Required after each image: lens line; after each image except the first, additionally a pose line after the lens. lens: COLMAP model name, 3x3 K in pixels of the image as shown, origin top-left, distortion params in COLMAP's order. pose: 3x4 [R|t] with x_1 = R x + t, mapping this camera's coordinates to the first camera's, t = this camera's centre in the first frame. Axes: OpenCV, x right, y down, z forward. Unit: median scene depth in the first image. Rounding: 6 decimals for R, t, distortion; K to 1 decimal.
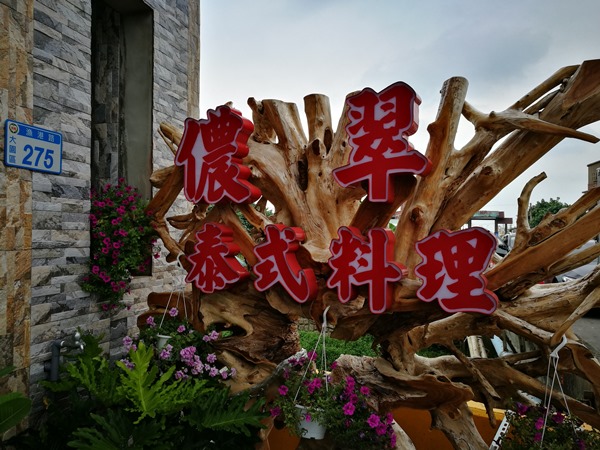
lens RADIAL K [[467.7, 0, 300.0], [0, 467.7, 226.3], [0, 0, 1]] dist [0.004586, 0.000481]
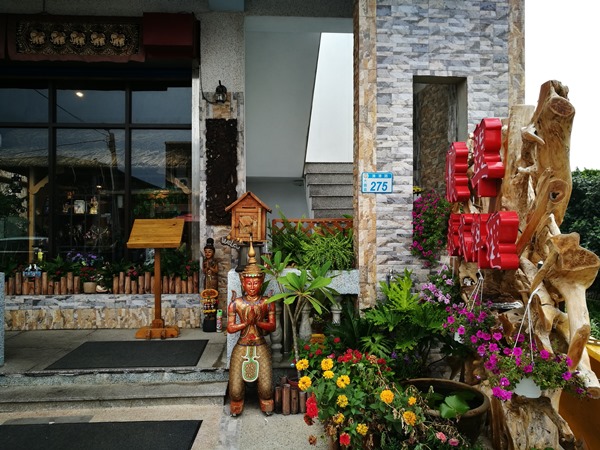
lens RADIAL K [[467.7, 0, 299.6], [0, 467.7, 224.8], [0, 0, 1]] dist [0.004586, 0.000481]
pose [[0.356860, -0.004410, -0.934148, 1.257634], [0.020573, 0.999783, 0.003139, 0.013498], [0.933931, -0.020339, 0.356873, -0.102080]]
